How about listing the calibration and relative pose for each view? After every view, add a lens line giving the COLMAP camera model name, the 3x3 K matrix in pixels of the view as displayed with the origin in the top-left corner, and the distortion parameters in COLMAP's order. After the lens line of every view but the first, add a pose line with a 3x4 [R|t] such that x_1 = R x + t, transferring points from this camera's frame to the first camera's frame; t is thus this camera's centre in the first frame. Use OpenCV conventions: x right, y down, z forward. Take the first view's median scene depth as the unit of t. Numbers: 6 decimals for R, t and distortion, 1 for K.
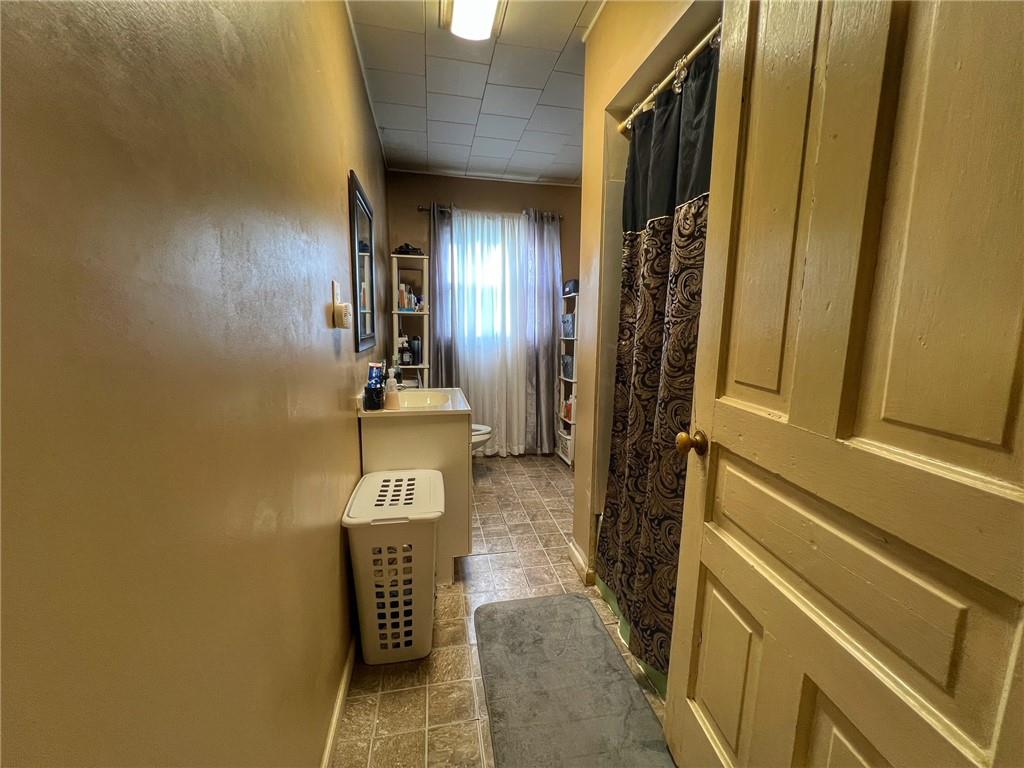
lens RADIAL K [[411.5, 0, 512.0], [0, 411.5, 386.4], [0, 0, 1]] dist [0.005172, -0.000613]
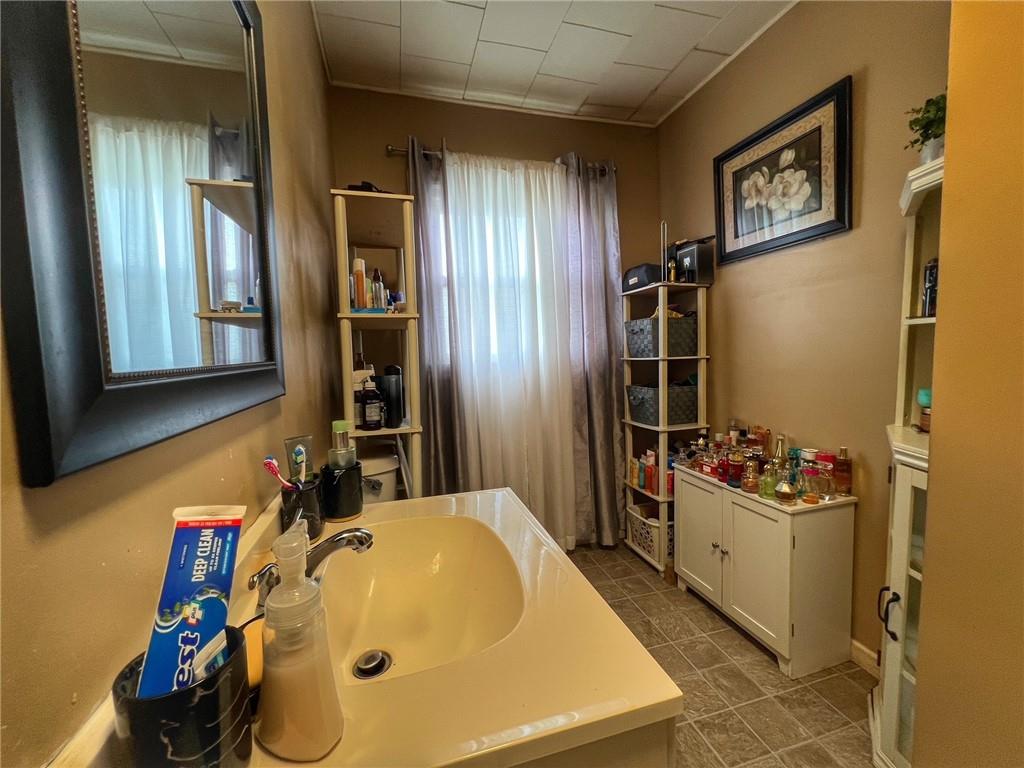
lens RADIAL K [[411.5, 0, 511.1], [0, 411.5, 380.6], [0, 0, 1]] dist [0.005172, -0.000613]
pose [[0.996311, -0.048614, 0.070724, -0.115157], [0.053872, 0.995769, -0.074443, -0.055023], [-0.066806, 0.077978, 0.994714, 0.458551]]
